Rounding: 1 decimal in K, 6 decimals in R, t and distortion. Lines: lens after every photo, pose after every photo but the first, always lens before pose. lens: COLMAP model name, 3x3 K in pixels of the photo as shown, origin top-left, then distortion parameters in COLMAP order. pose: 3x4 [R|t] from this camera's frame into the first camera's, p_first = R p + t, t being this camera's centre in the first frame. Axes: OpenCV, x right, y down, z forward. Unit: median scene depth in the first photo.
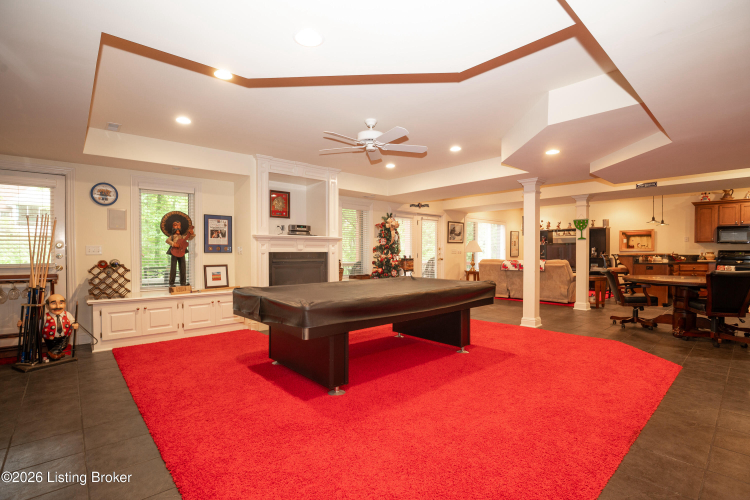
lens RADIAL K [[356.4, 0, 368.2], [0, 356.4, 259.2], [0, 0, 1]] dist [-0.030763, 0.003085]
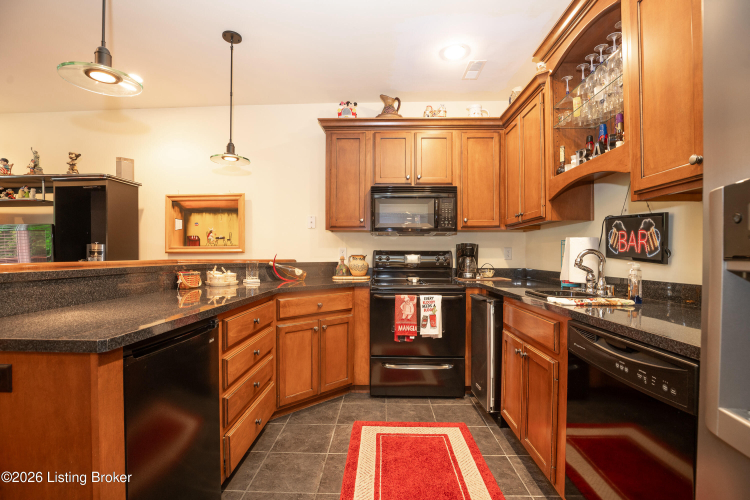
lens RADIAL K [[356.4, 0, 375.9], [0, 356.4, 252.3], [0, 0, 1]] dist [-0.030763, 0.003085]
pose [[0.681988, 0.009528, 0.731301, 0.698878], [0.016902, 0.999443, -0.028784, -0.011985], [-0.731168, 0.031991, 0.681447, 0.704995]]
